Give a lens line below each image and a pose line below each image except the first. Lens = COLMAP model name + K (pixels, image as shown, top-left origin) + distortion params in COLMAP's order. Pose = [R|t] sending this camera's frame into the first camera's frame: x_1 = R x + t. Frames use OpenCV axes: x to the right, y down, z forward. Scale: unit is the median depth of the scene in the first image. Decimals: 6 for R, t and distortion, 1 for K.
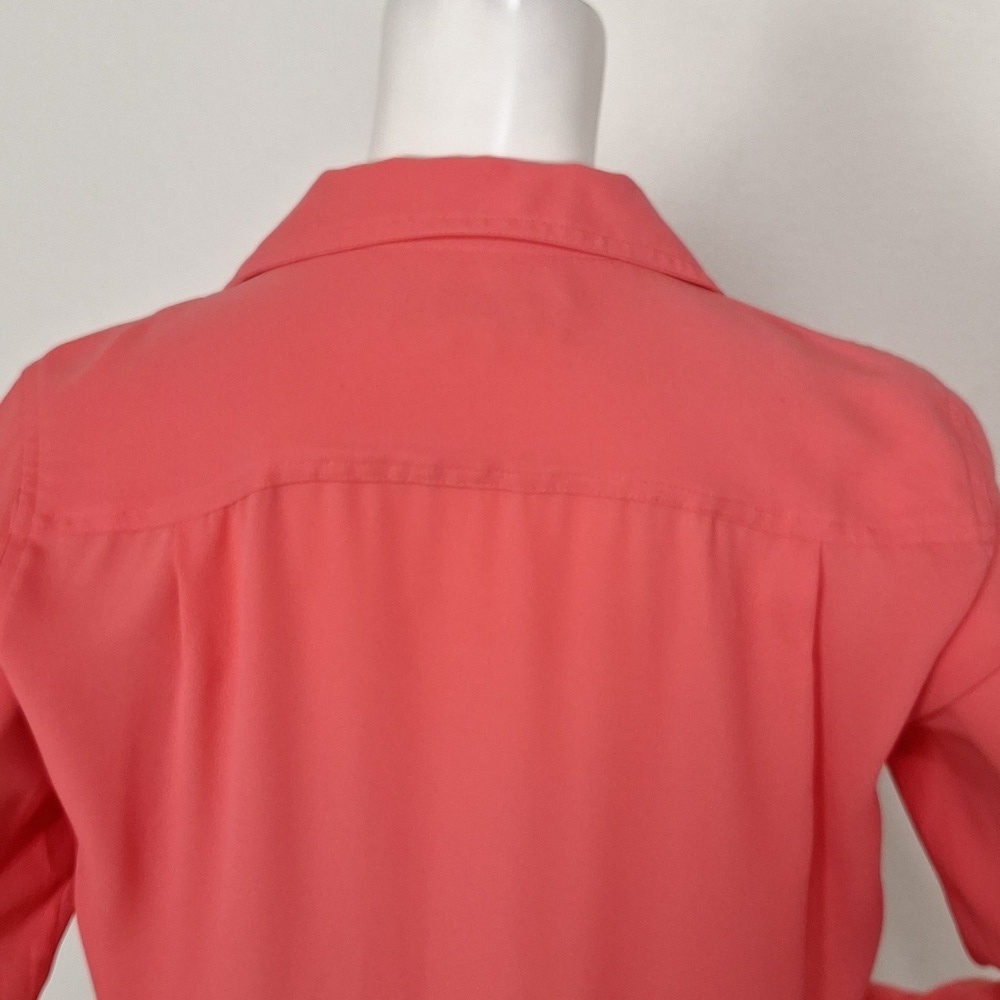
lens RADIAL K [[1540.4, 0, 500.0], [0, 1540.4, 500.0], [0, 0, 1]] dist [0.007653, 0.665465]
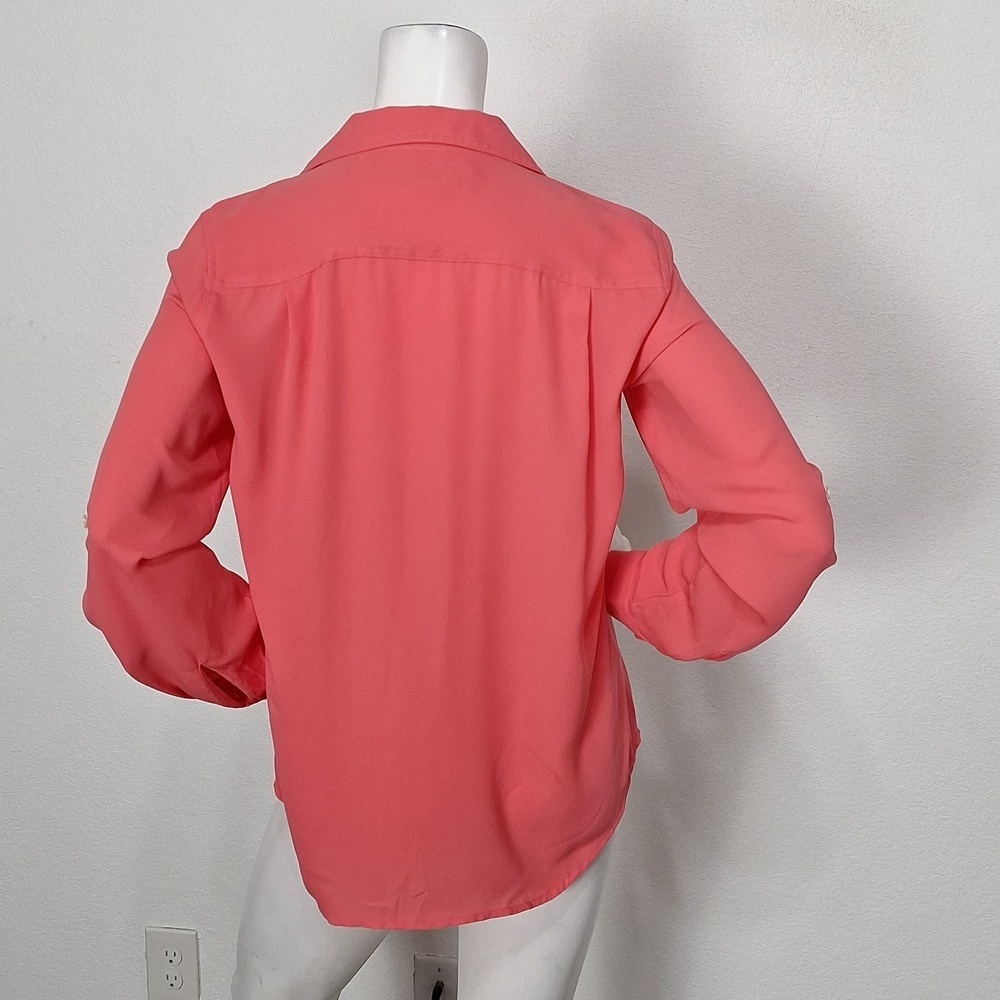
lens RADIAL K [[1540.4, 0, 500.0], [0, 1540.4, 500.0], [0, 0, 1]] dist [0.007653, 0.665465]
pose [[0.997187, -0.011595, 0.074045, -0.079545], [0.012264, 0.999888, -0.008591, 0.337247], [-0.073937, 0.009475, 0.997218, -1.120049]]
